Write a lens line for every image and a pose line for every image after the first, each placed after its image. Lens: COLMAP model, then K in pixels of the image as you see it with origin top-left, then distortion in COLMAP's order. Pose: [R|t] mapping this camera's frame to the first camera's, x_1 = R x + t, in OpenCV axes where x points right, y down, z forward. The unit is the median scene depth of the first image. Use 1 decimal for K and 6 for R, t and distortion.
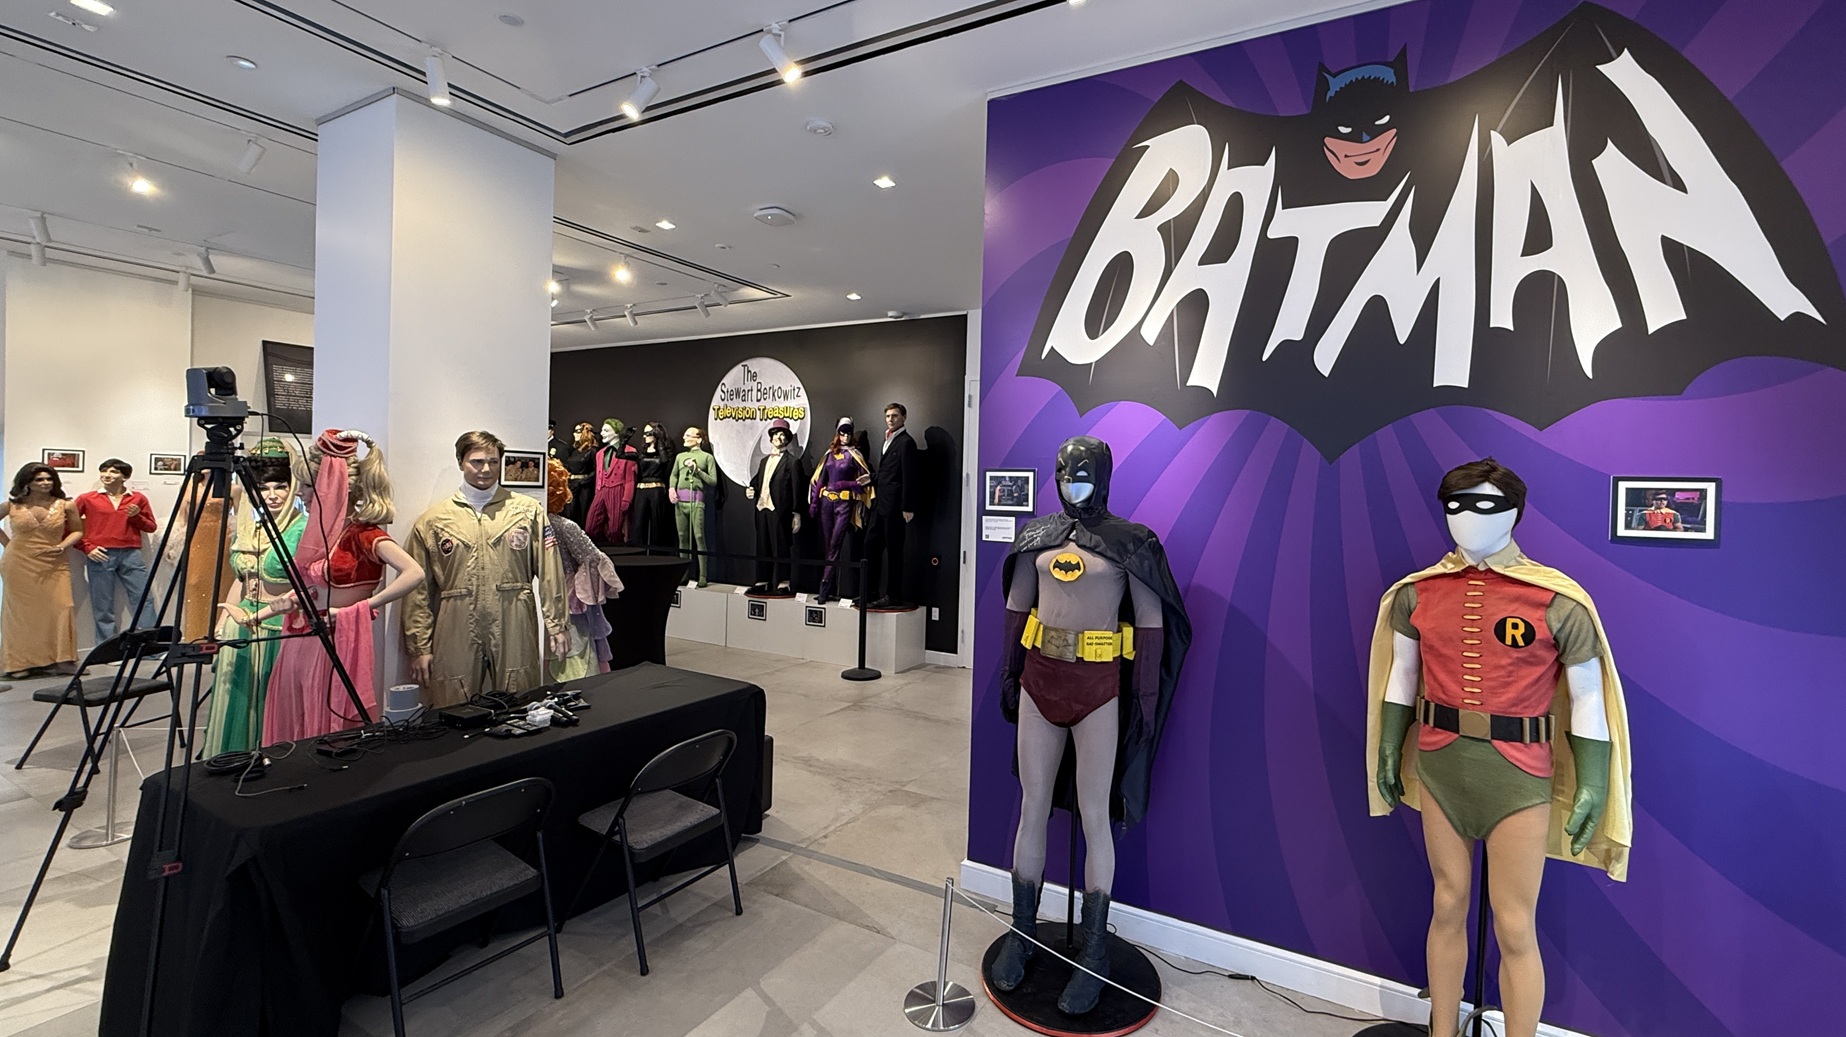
lens RADIAL K [[799.2, 0, 926.3], [0, 799.2, 505.8], [0, 0, 1]] dist [0.000023, -0.000002]
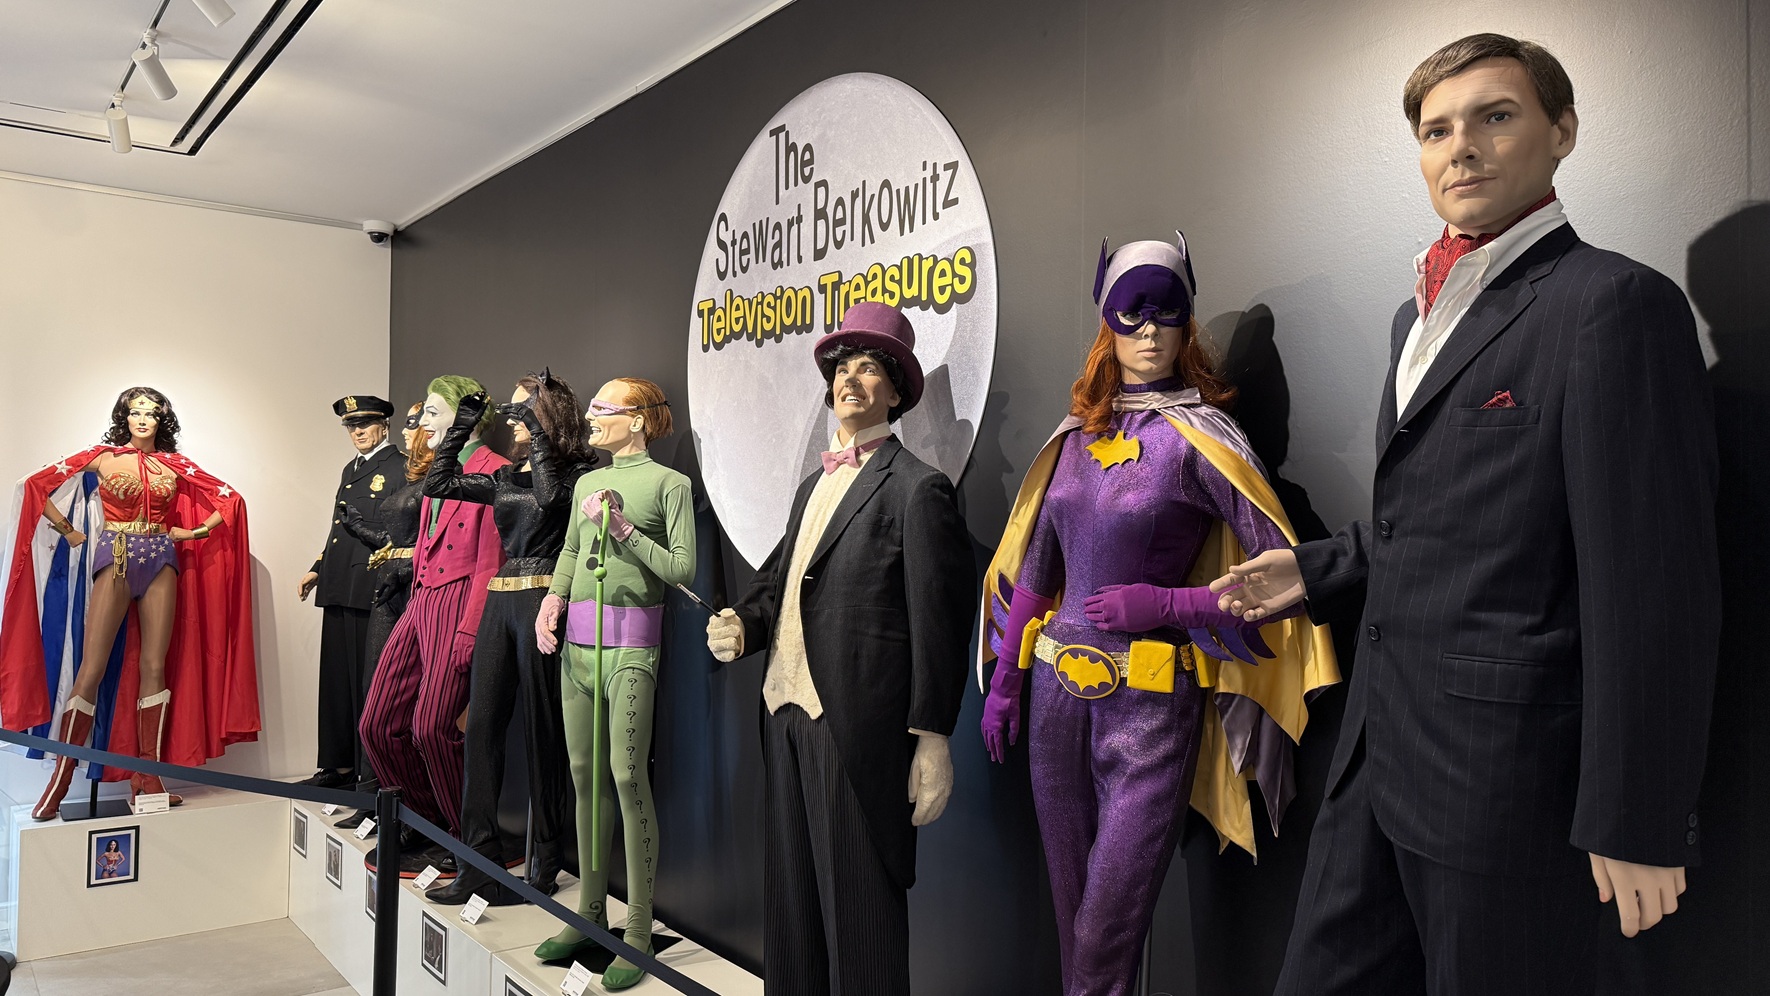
lens RADIAL K [[1240.3, 0, 888.6], [0, 1240.3, 493.7], [0, 0, 1]] dist [0.030107, -0.000816]
pose [[0.933500, -0.027692, -0.357507, -0.053989], [0.006105, 0.998096, -0.061371, -0.033376], [0.358526, 0.055107, 0.931892, 0.691992]]
